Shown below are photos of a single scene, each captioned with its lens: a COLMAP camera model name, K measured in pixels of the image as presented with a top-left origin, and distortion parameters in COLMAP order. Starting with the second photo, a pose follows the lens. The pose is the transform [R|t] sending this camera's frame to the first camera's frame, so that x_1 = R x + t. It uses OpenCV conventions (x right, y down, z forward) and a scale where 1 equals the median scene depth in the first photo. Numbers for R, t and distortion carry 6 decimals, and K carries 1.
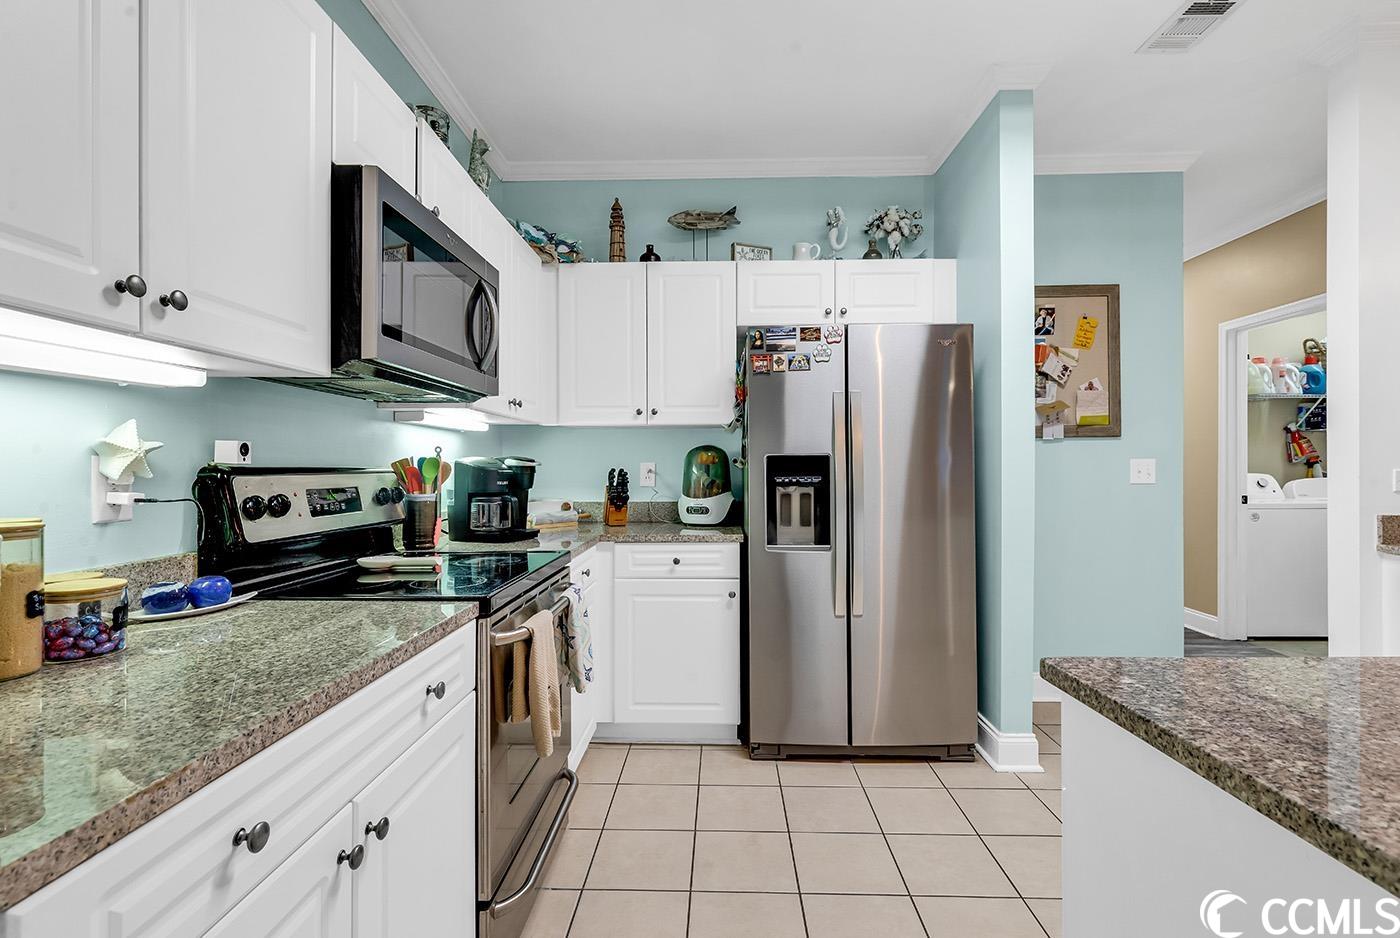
lens RADIAL K [[634.5, 0, 708.9], [0, 634.5, 467.5], [0, 0, 1]] dist [-0.001159, 0.000431]
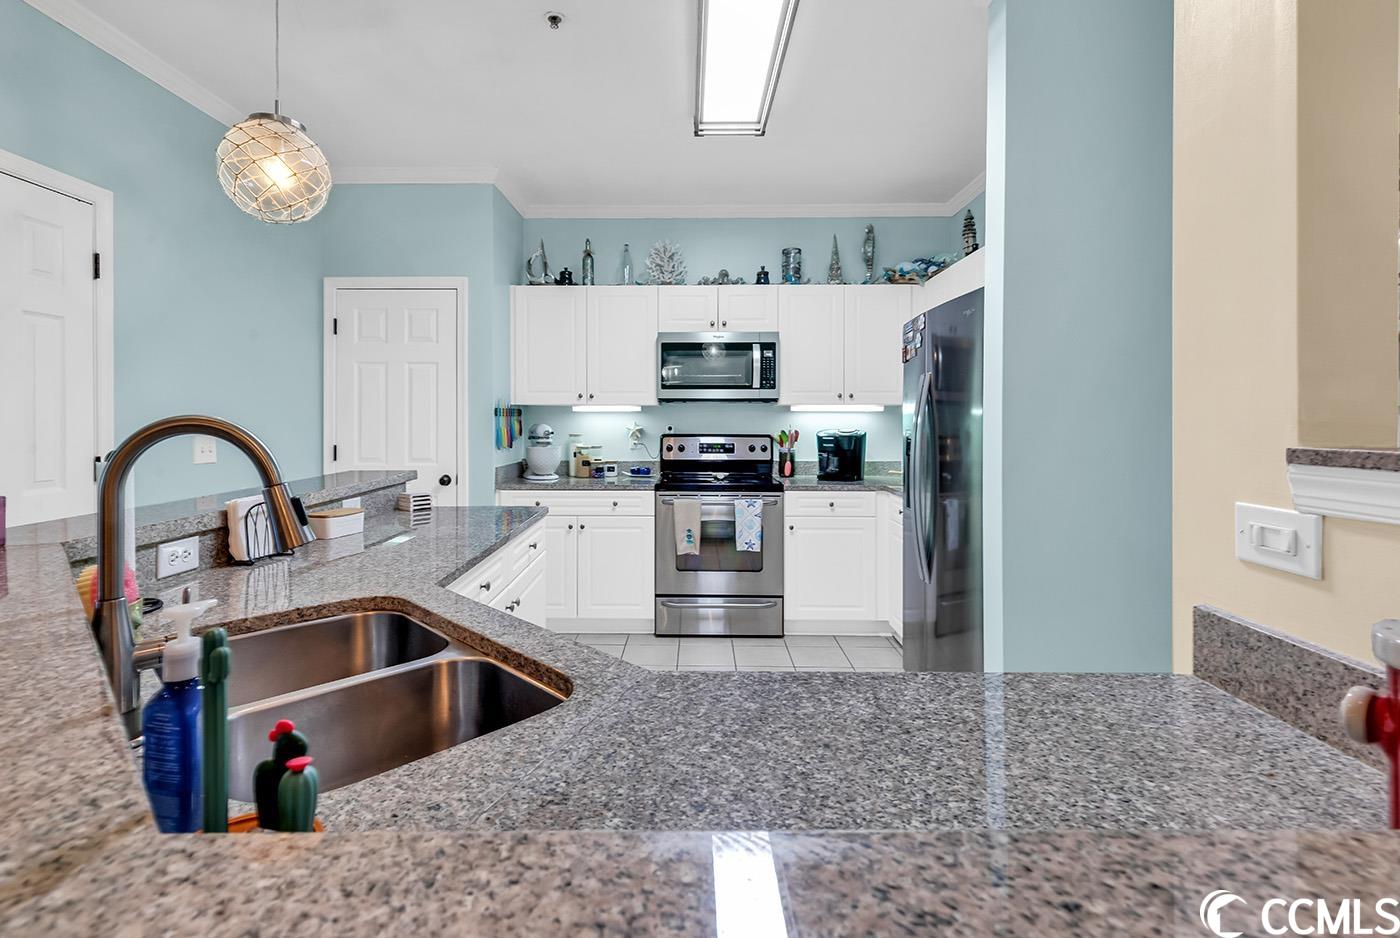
lens RADIAL K [[644.6, 0, 678.0], [0, 644.6, 423.9], [0, 0, 1]] dist [0.013599, 0.000004]
pose [[0.005439, 0.006289, -0.999965, 1.290115], [-0.009988, 0.999931, 0.006235, -0.038753], [0.999935, 0.009954, 0.005501, 0.568920]]
